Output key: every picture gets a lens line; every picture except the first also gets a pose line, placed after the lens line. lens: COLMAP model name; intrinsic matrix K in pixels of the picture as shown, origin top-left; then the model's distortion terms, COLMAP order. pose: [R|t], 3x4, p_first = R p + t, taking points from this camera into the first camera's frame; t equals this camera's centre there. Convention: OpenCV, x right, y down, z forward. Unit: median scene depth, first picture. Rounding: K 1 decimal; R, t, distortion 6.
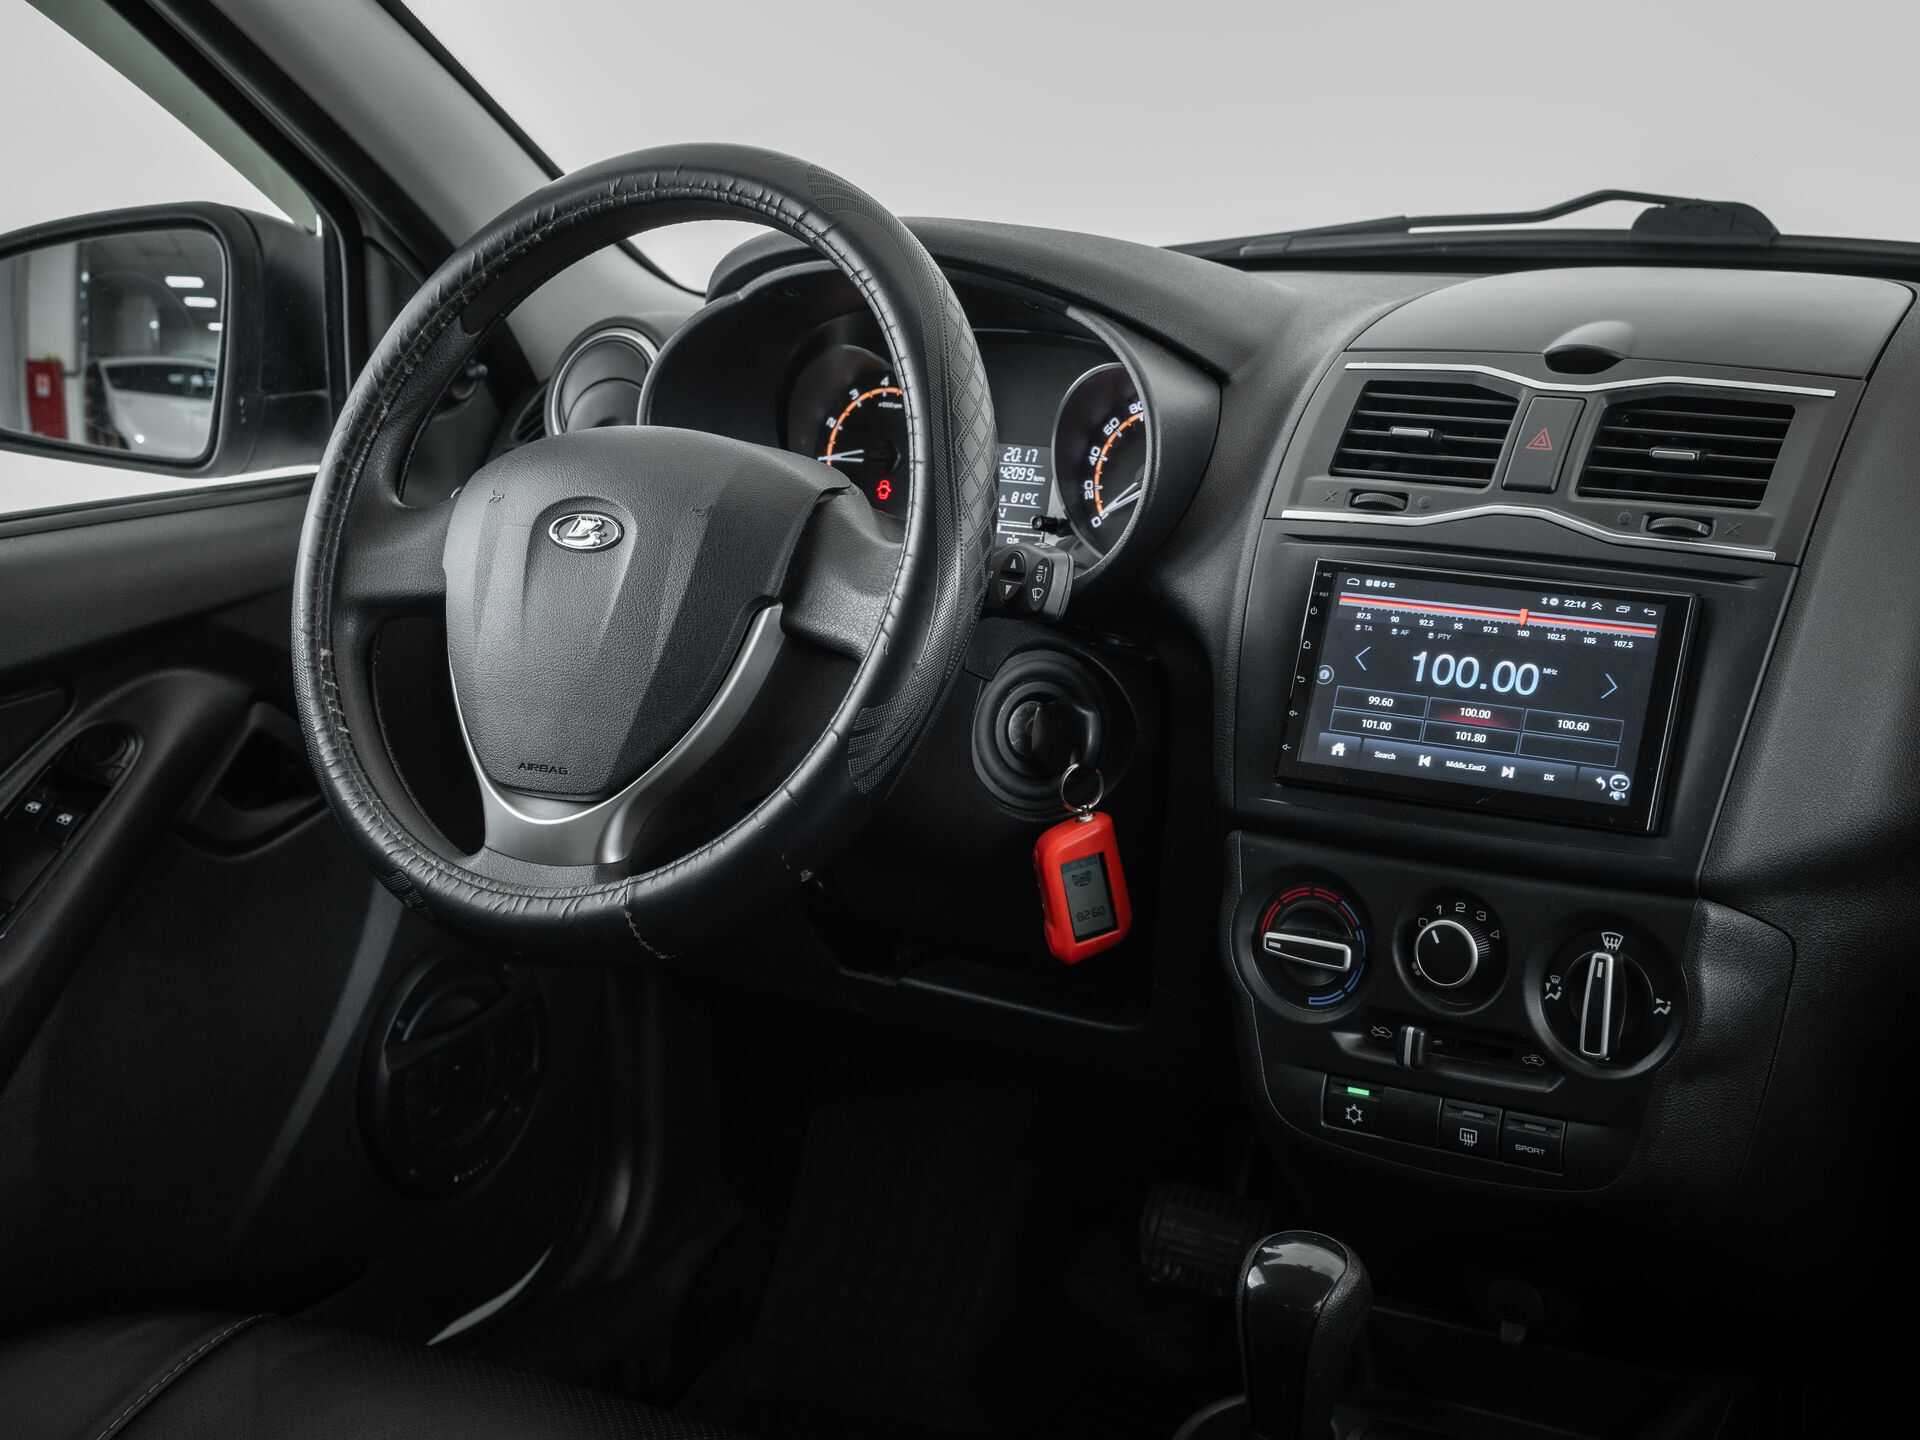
lens RADIAL K [[3167.3, 0, 960.0], [0, 3167.3, 720.0], [0, 0, 1]] dist [-0.007296, -0.005103]
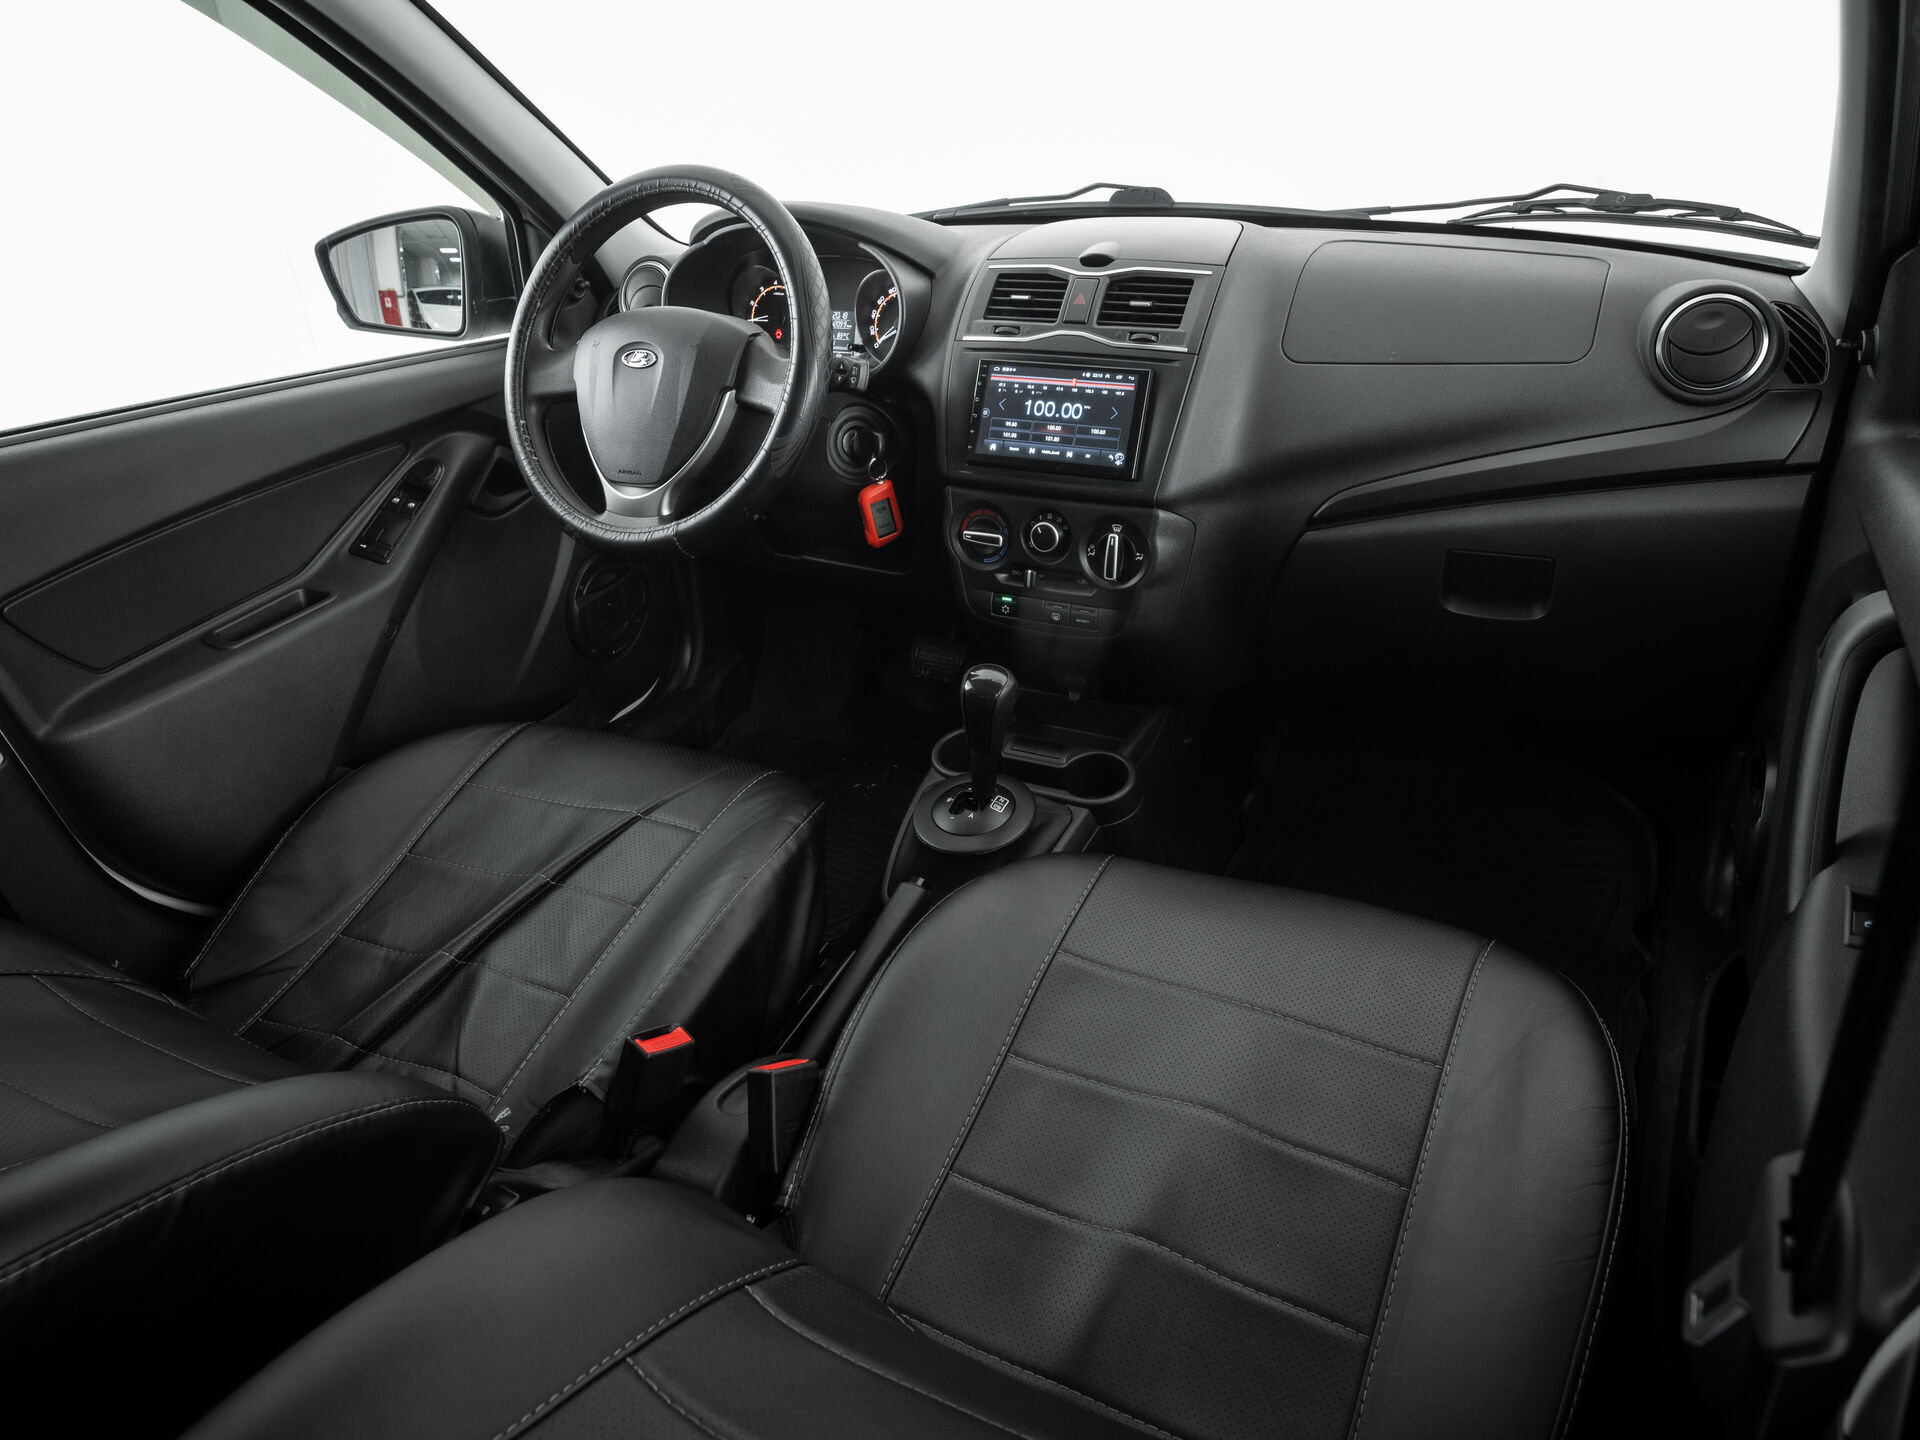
lens RADIAL K [[1249.4, 0, 965.0], [0, 1249.4, 716.7], [0, 0, 1]] dist [-0.026270, -0.002340]
pose [[0.992442, -0.065854, 0.103550, -0.003321], [0.041079, 0.973413, 0.225343, -0.004576], [-0.115637, -0.219386, 0.968761, 0.109854]]
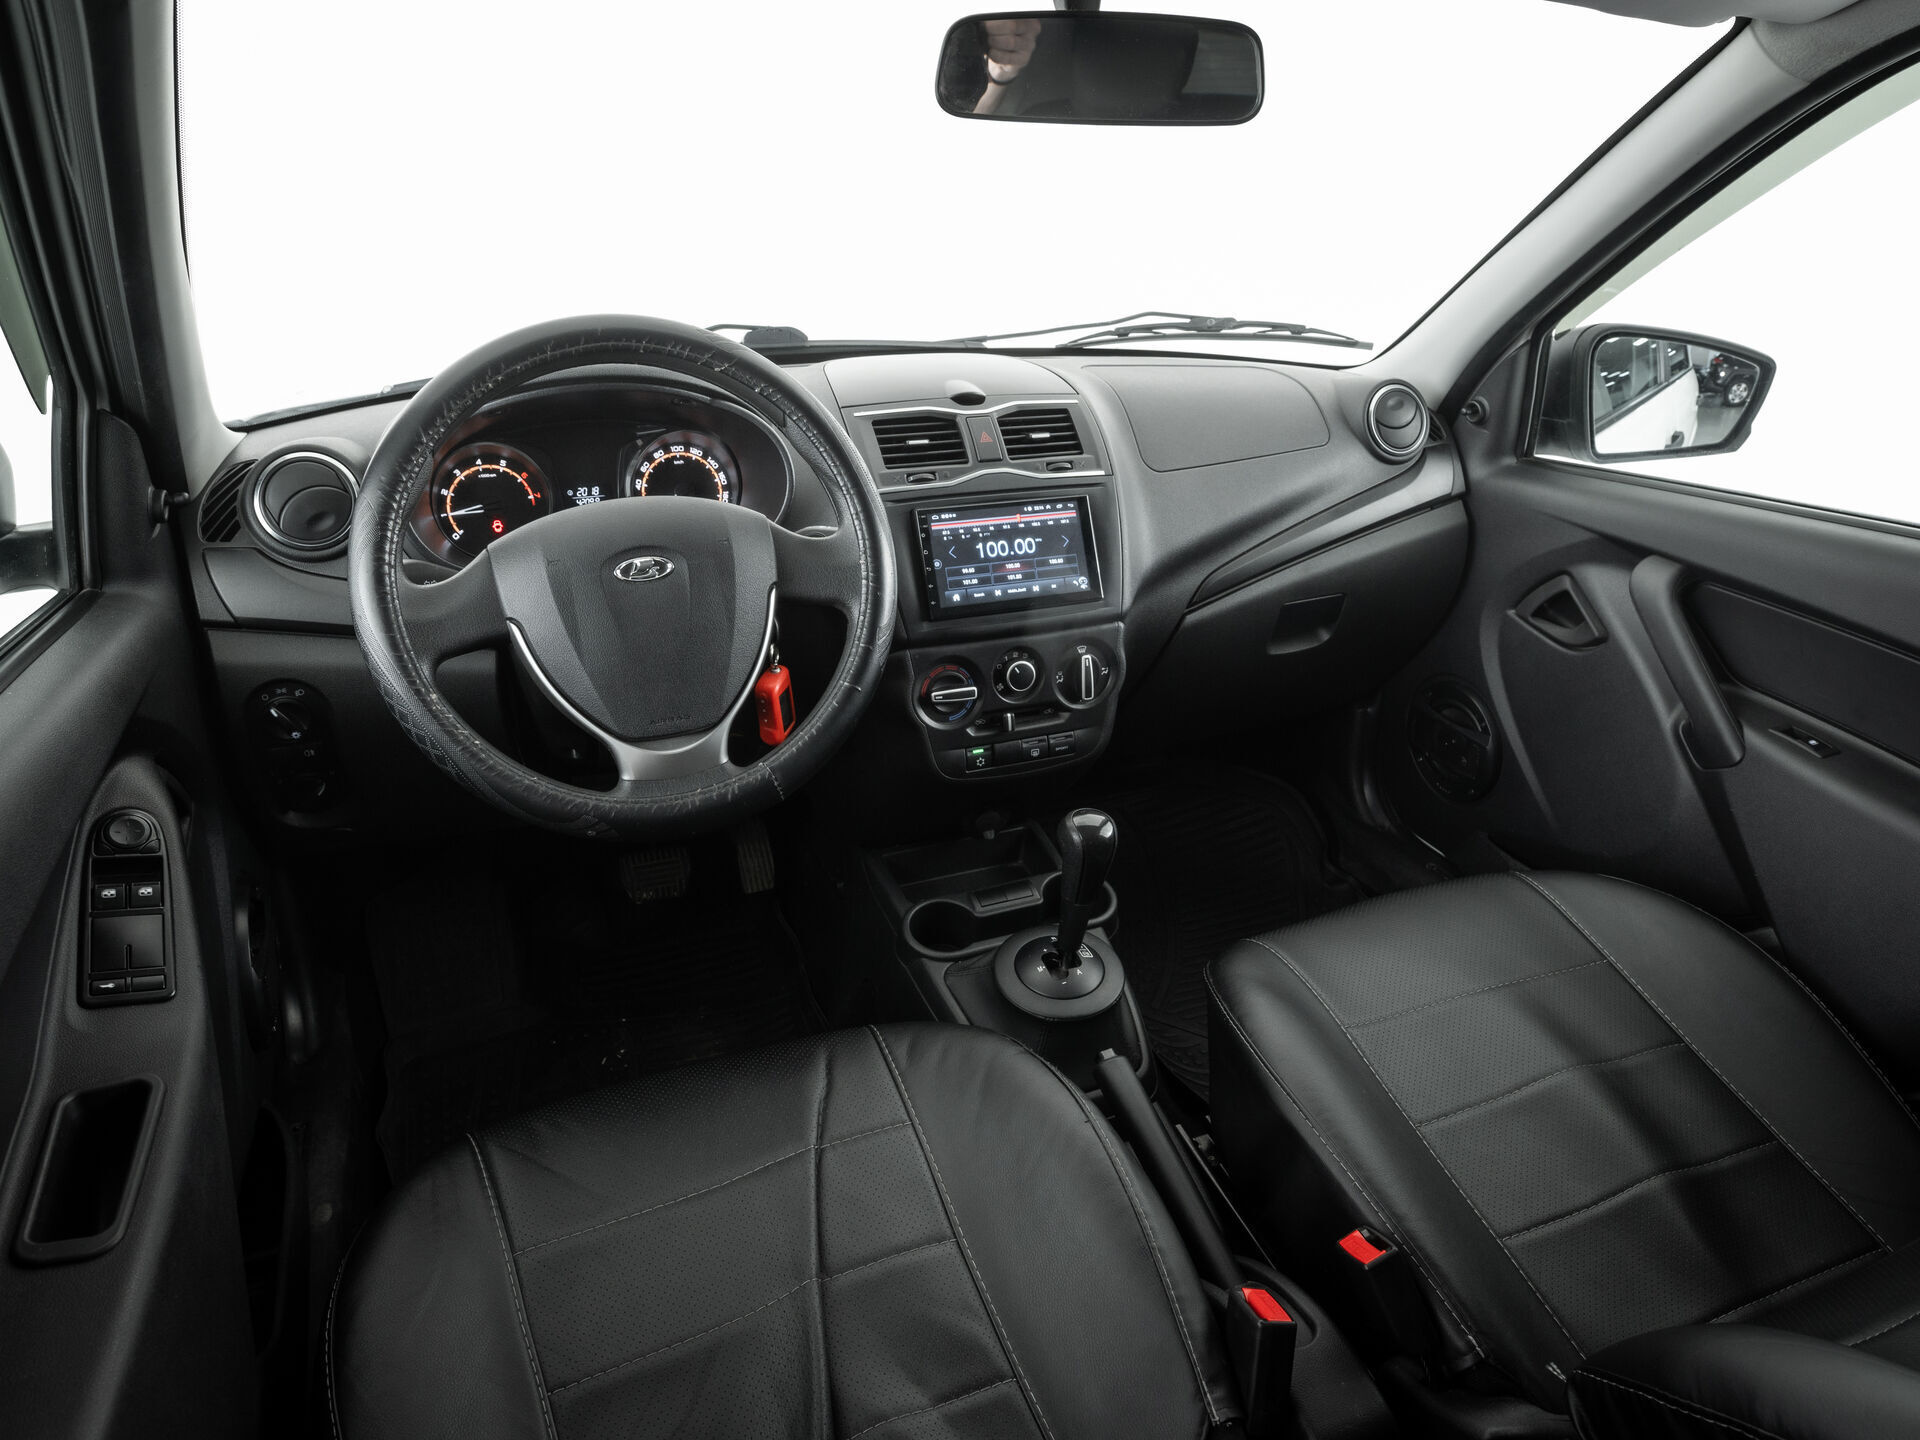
lens RADIAL K [[1249.4, 0, 965.0], [0, 1249.4, 716.7], [0, 0, 1]] dist [-0.026270, -0.002340]
pose [[0.550918, -0.293229, 0.781349, -0.536558], [0.180856, 0.955941, 0.231232, -0.103629], [-0.814727, 0.013922, 0.579677, 0.511062]]
